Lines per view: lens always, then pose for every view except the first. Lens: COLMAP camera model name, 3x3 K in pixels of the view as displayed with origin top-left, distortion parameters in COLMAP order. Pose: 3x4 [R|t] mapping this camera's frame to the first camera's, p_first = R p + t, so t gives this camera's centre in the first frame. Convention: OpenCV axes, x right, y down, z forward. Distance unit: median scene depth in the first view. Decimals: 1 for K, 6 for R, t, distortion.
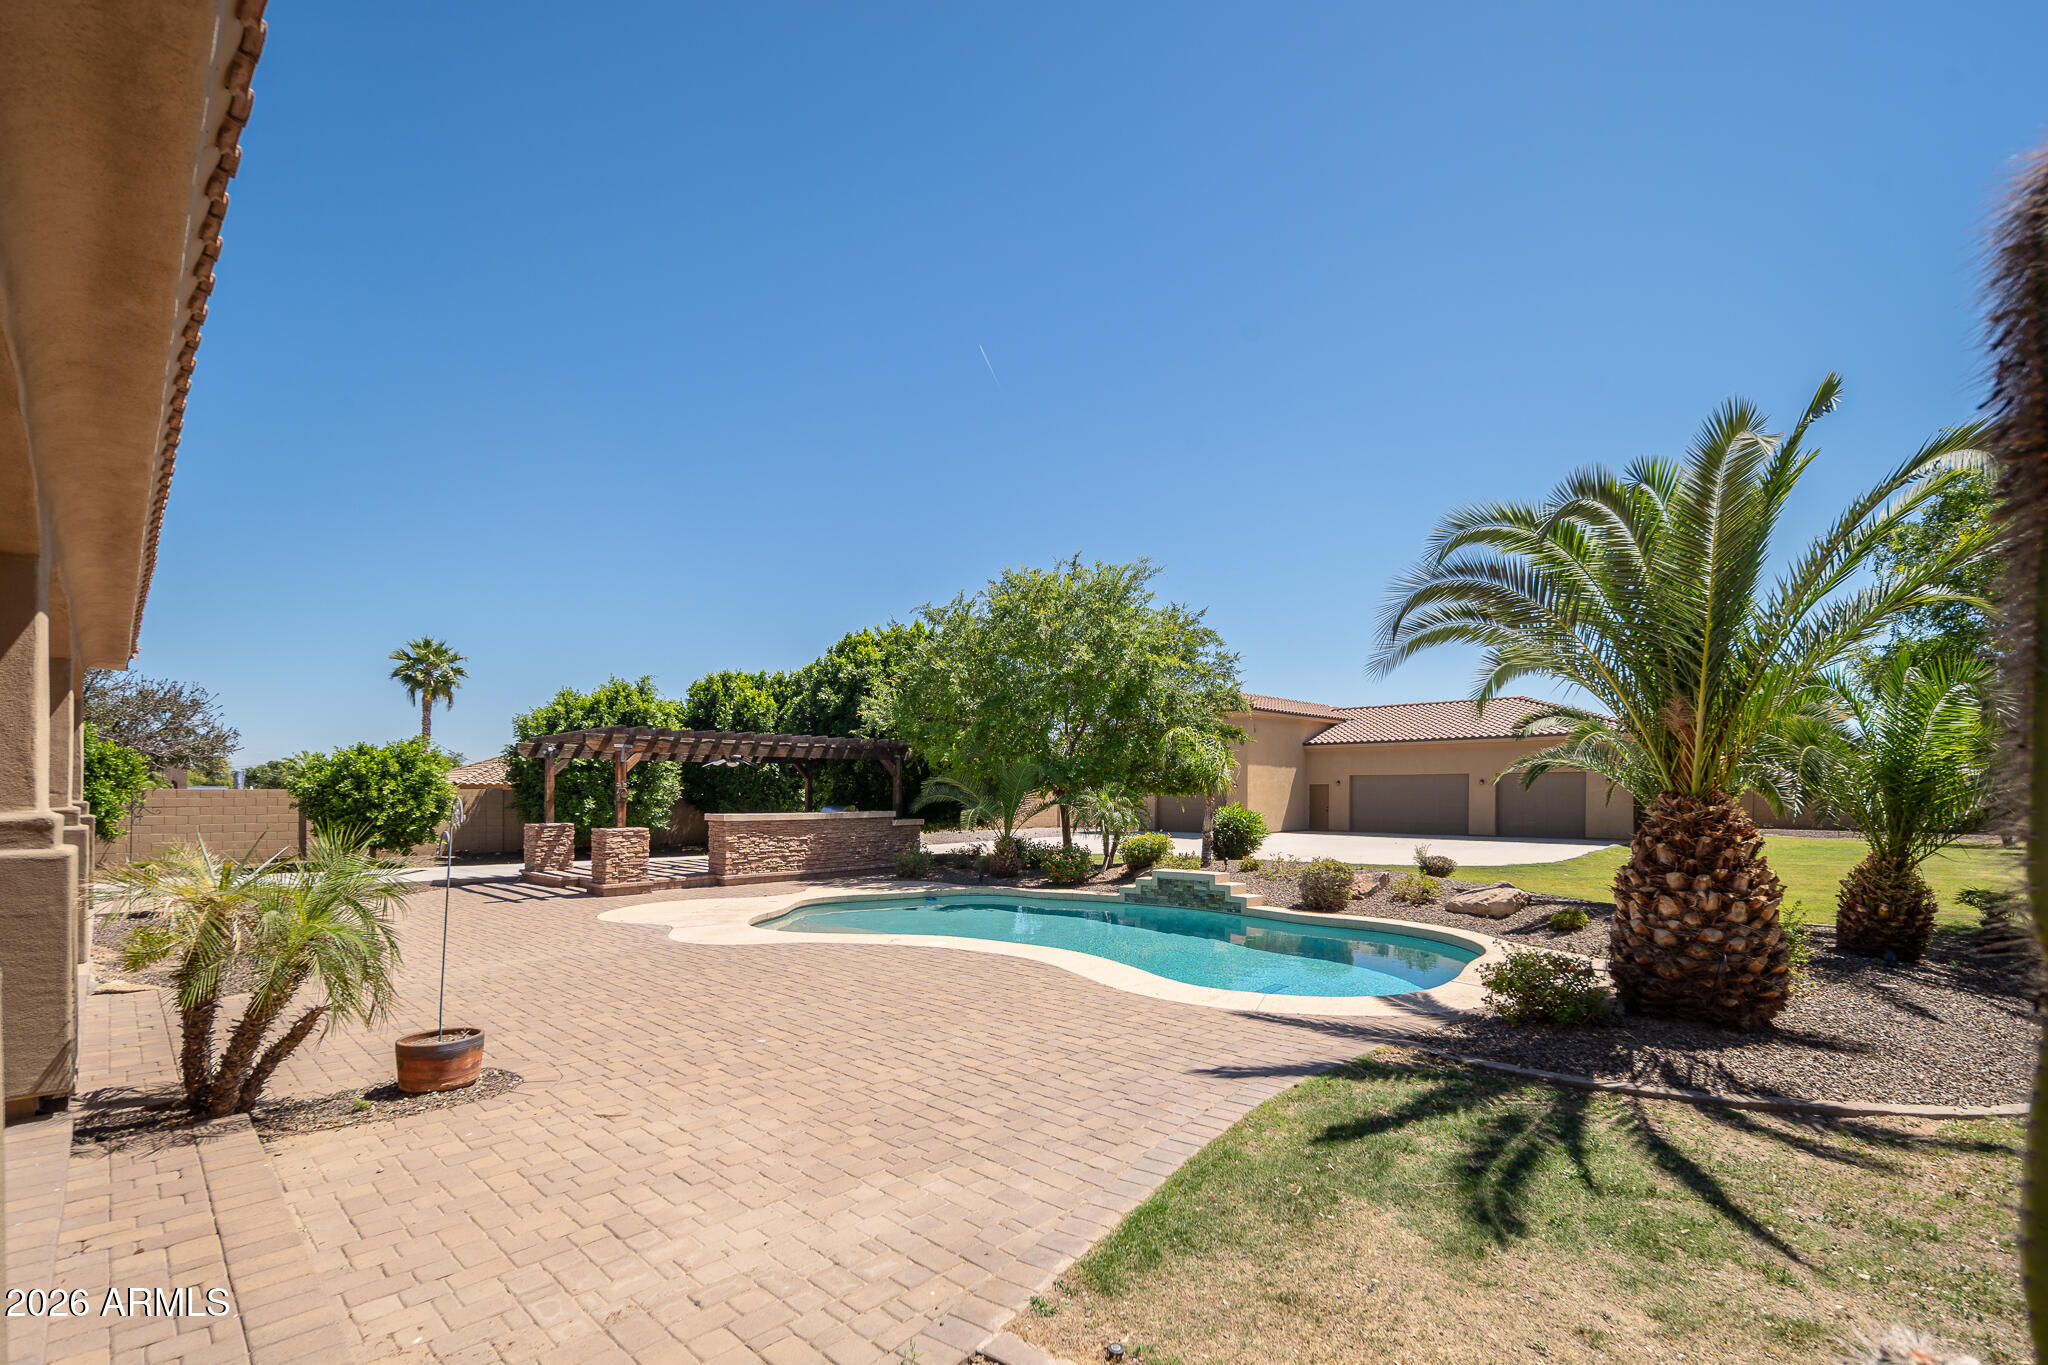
lens RADIAL K [[908.9, 0, 1035.5], [0, 908.9, 773.3], [0, 0, 1]] dist [0.004514, 0.000012]
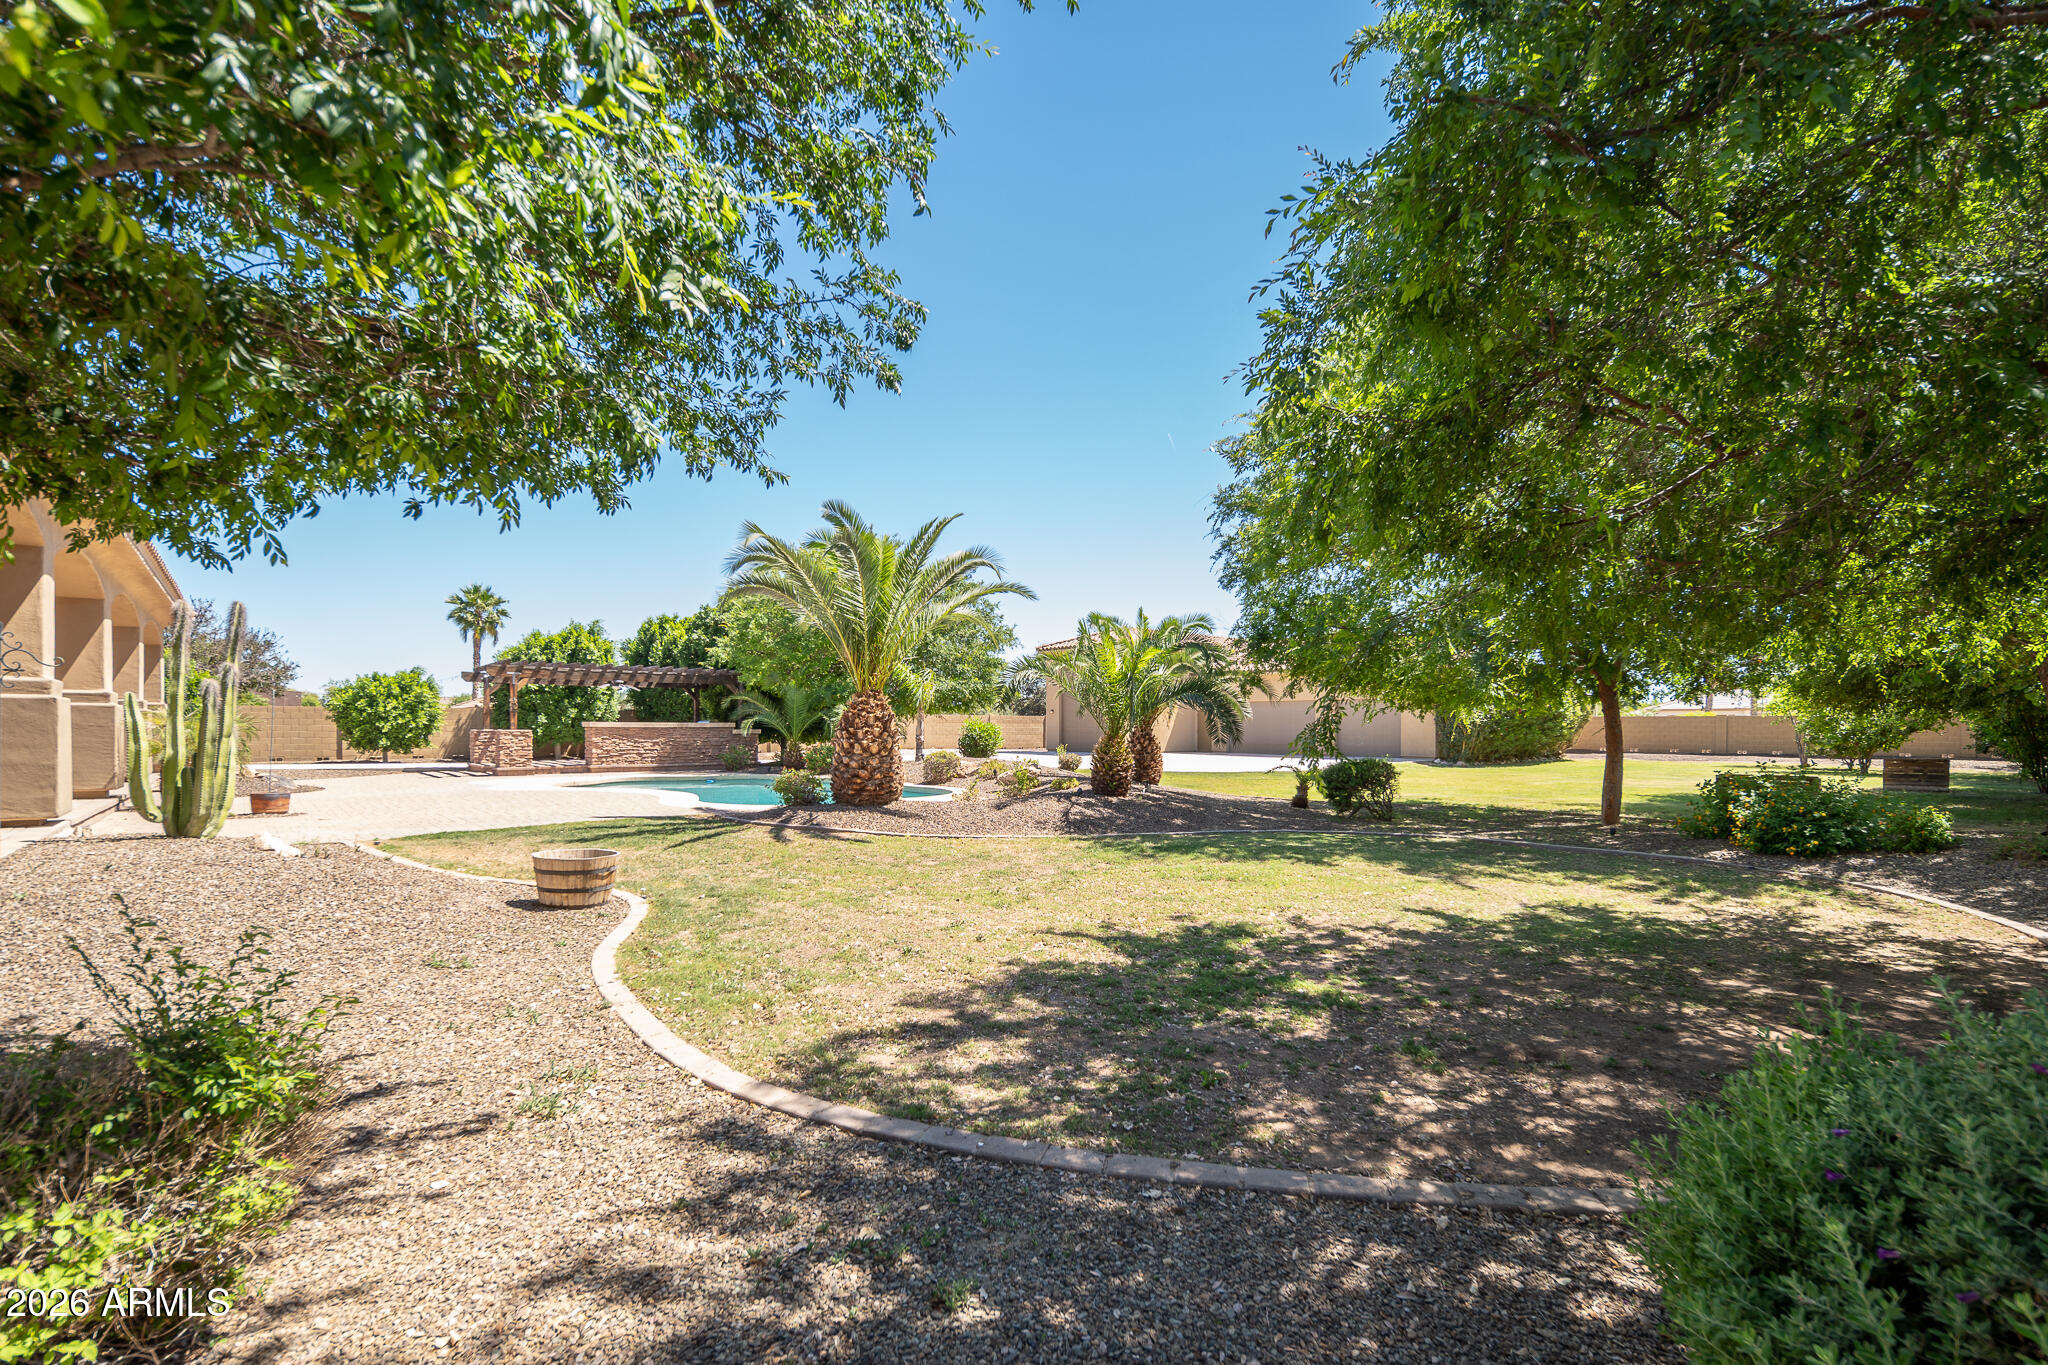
lens RADIAL K [[956.0, 0, 1048.2], [0, 956.0, 734.8], [0, 0, 1]] dist [-0.001567, -0.000601]
pose [[0.994437, 0.006271, -0.105149, 0.409578], [-0.003425, 0.999624, 0.027221, 0.017640], [0.105281, -0.026709, 0.994084, -0.313669]]
